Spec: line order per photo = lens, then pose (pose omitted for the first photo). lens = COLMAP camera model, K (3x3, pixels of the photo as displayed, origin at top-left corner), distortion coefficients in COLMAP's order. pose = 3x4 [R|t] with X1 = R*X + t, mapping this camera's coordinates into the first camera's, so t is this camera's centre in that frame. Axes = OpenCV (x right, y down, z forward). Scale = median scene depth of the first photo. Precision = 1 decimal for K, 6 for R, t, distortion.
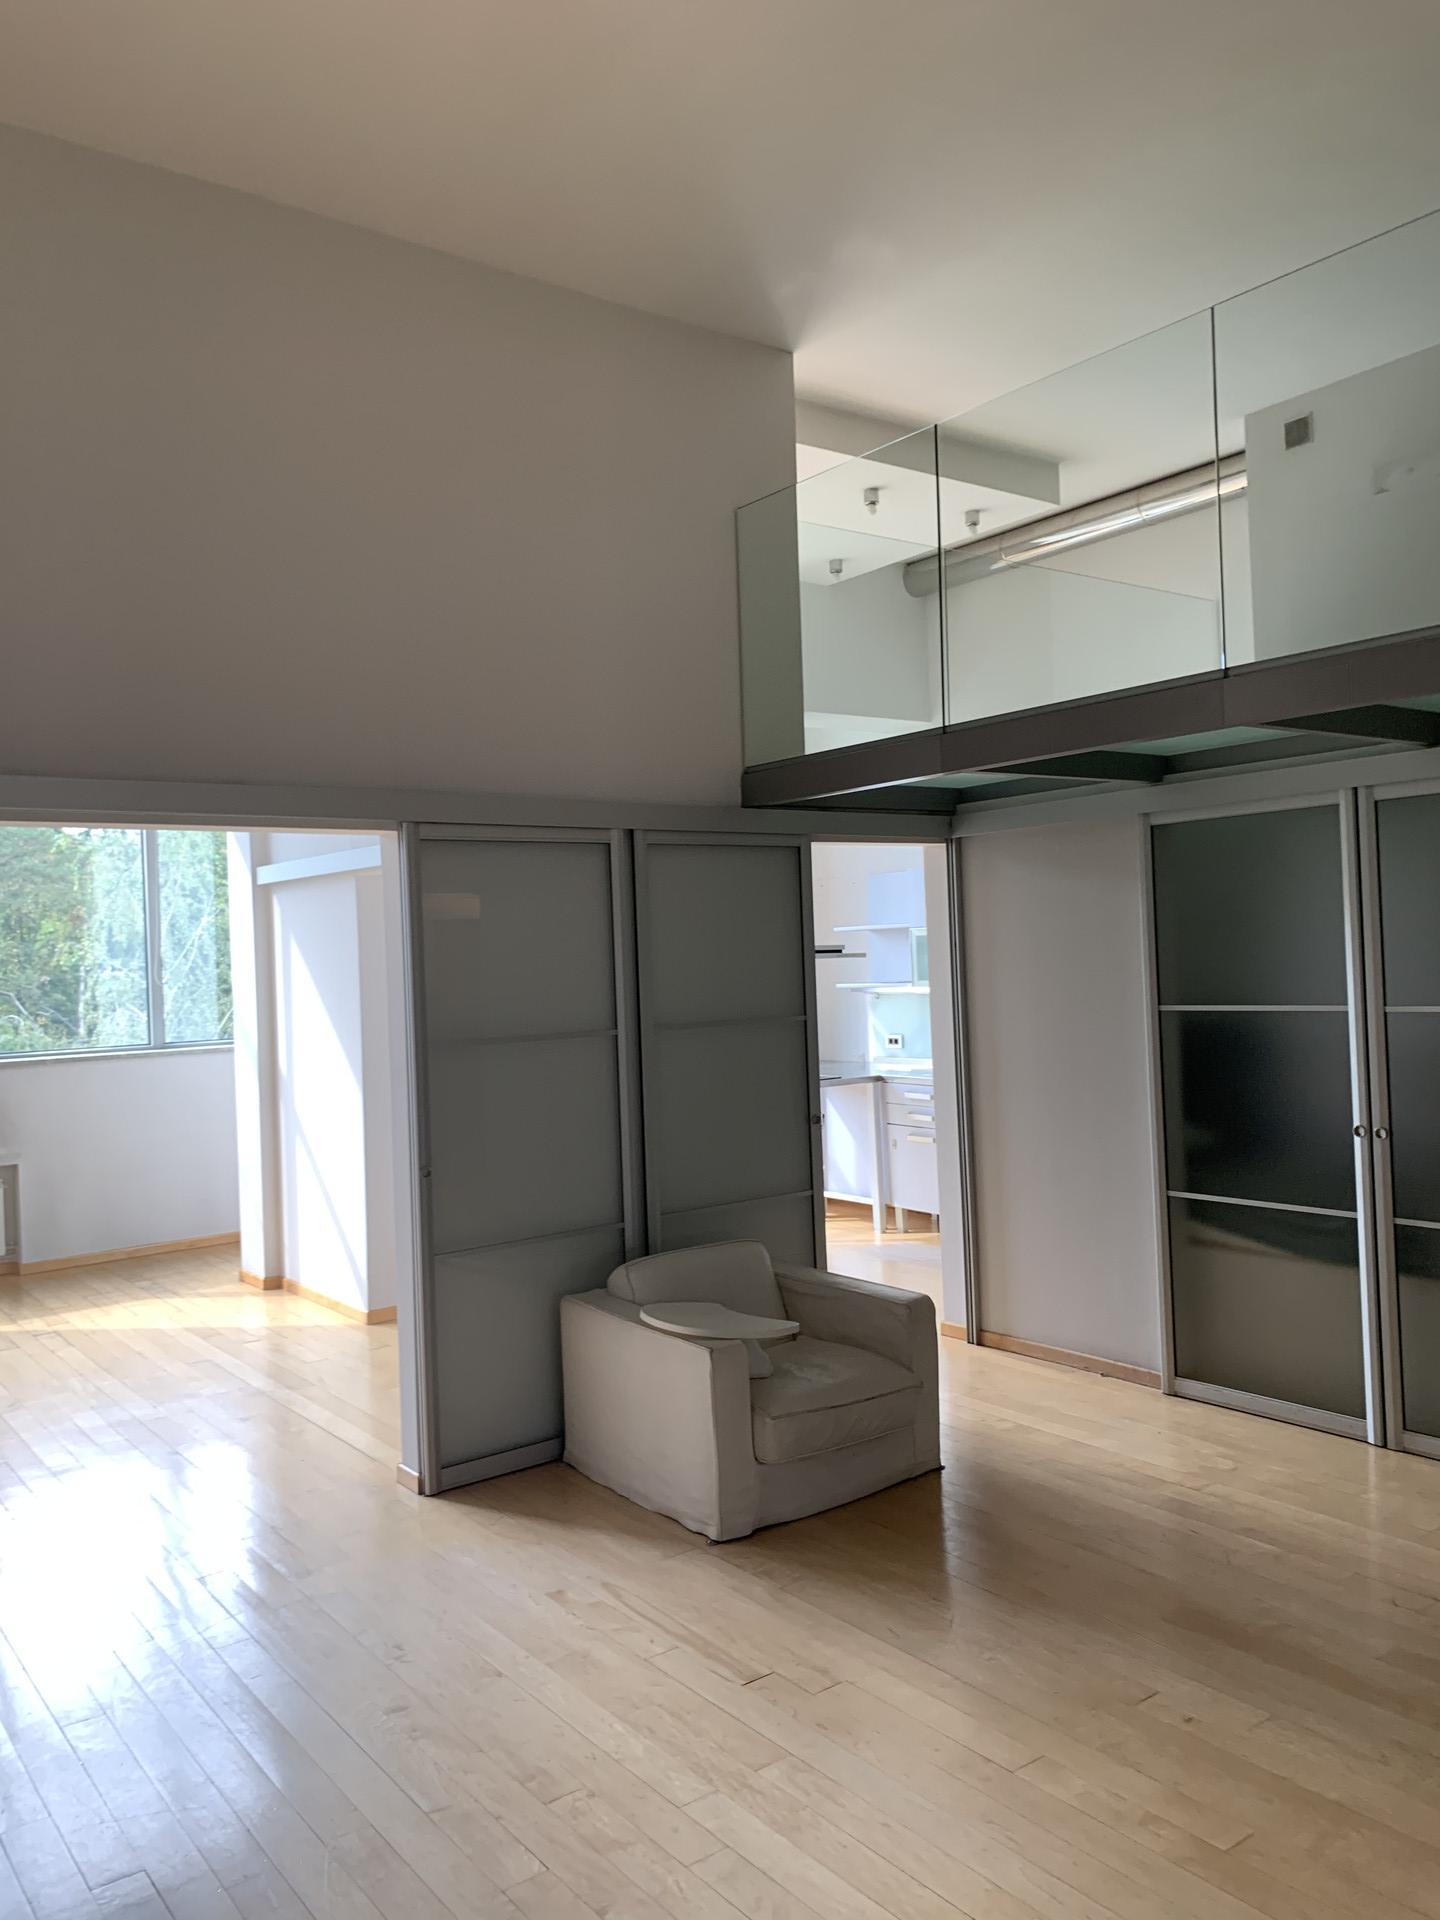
lens RADIAL K [[1495.2, 0, 730.3], [0, 1495.2, 955.3], [0, 0, 1]] dist [0.052891, -0.041673]
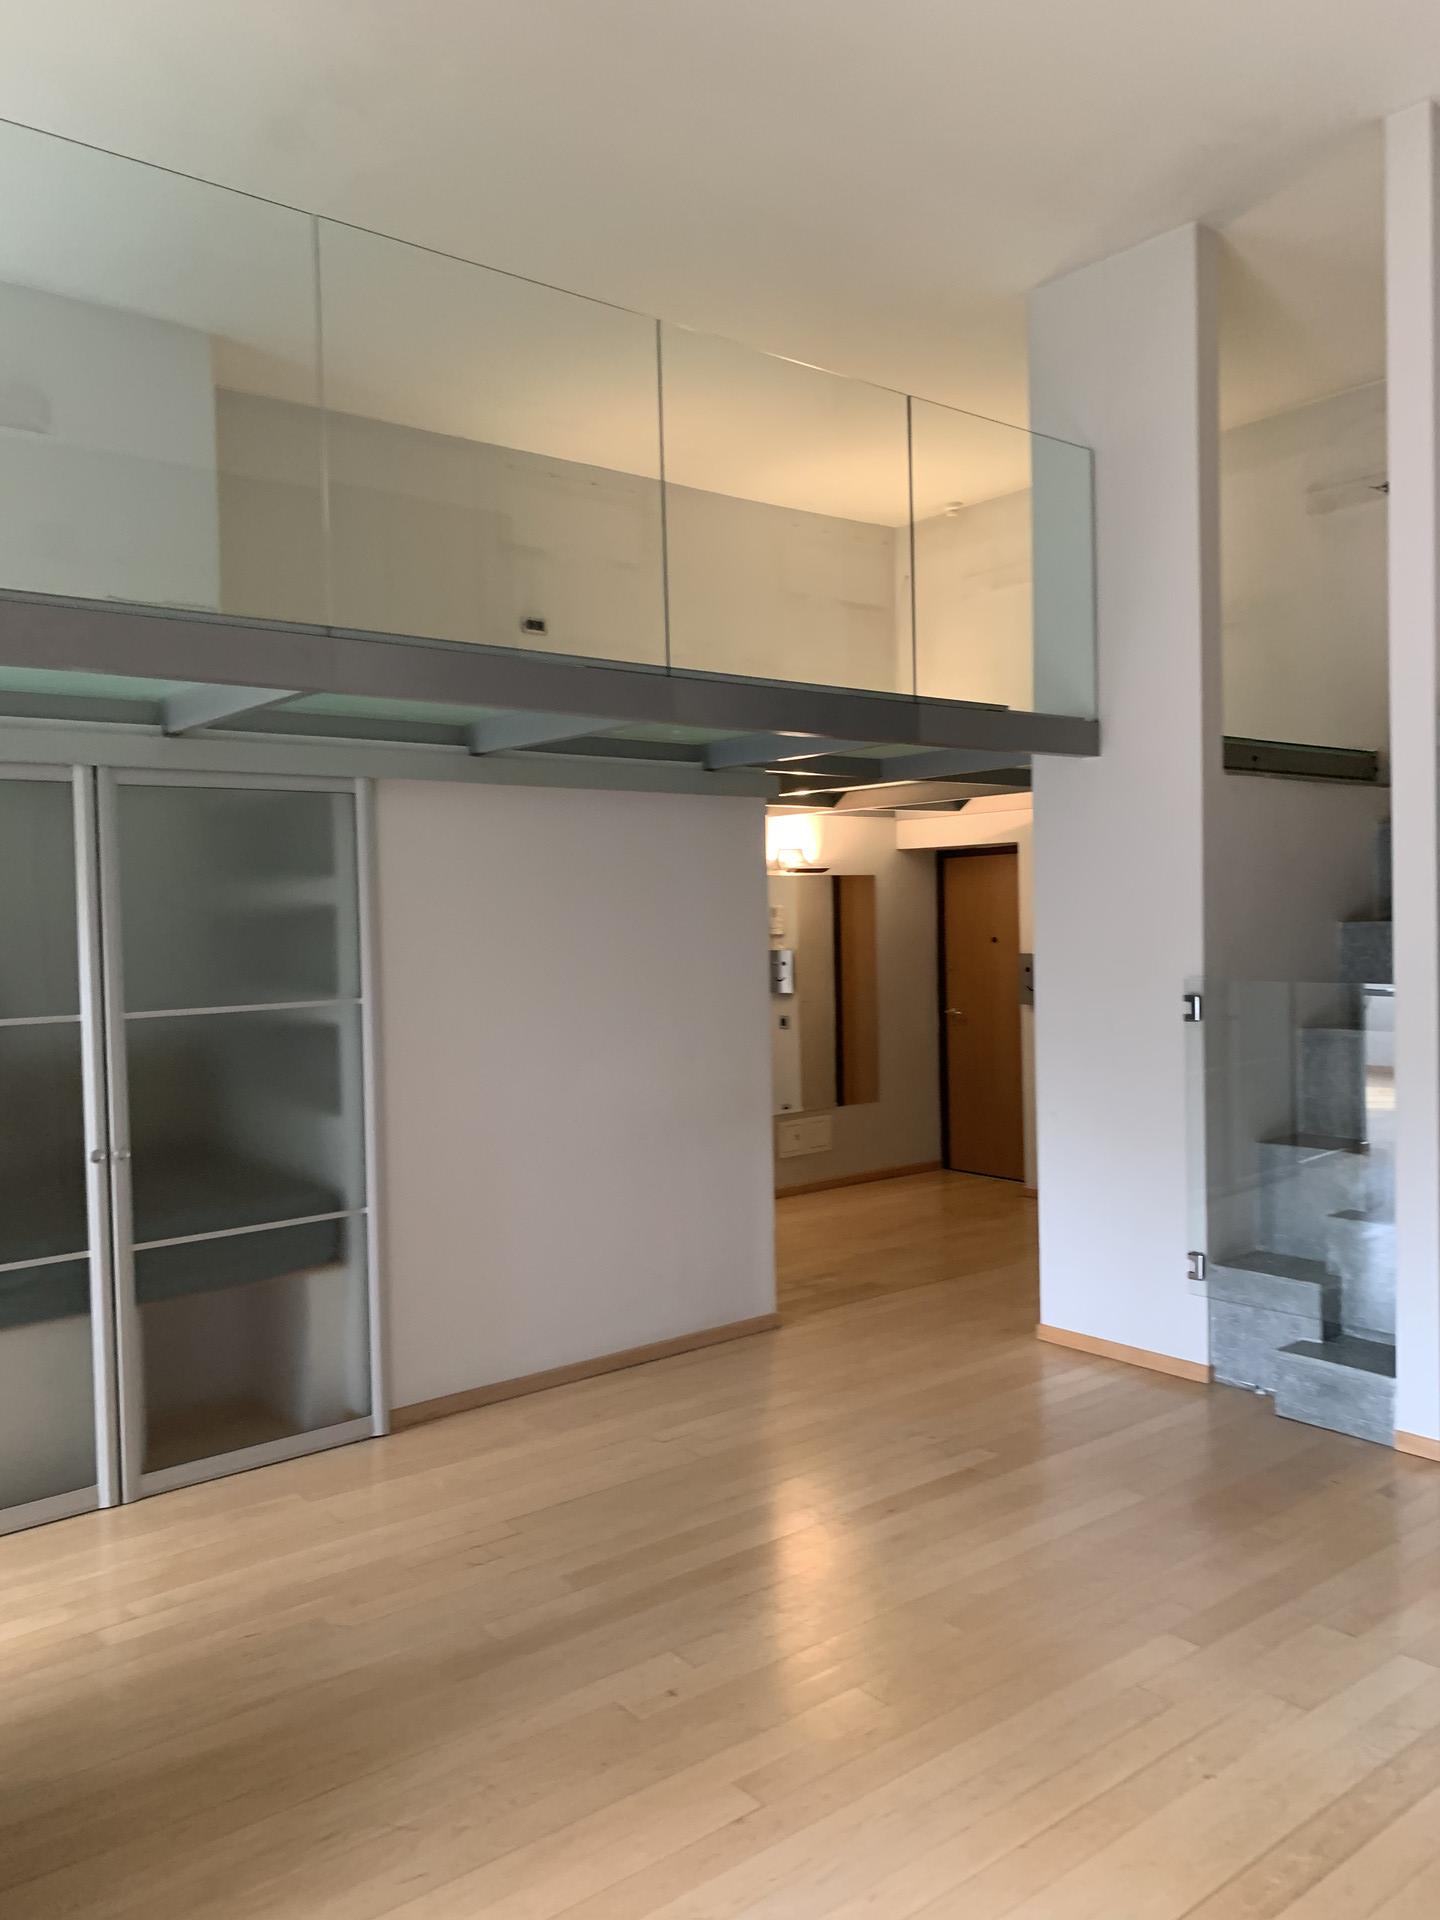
lens RADIAL K [[1495.2, 0, 733.3], [0, 1495.2, 968.0], [0, 0, 1]] dist [0.052891, -0.041673]
pose [[-0.035791, 0.004450, 0.999349, -0.645149], [0.015252, 0.999876, -0.003907, 0.021207], [-0.999243, 0.015102, -0.035854, 0.895789]]
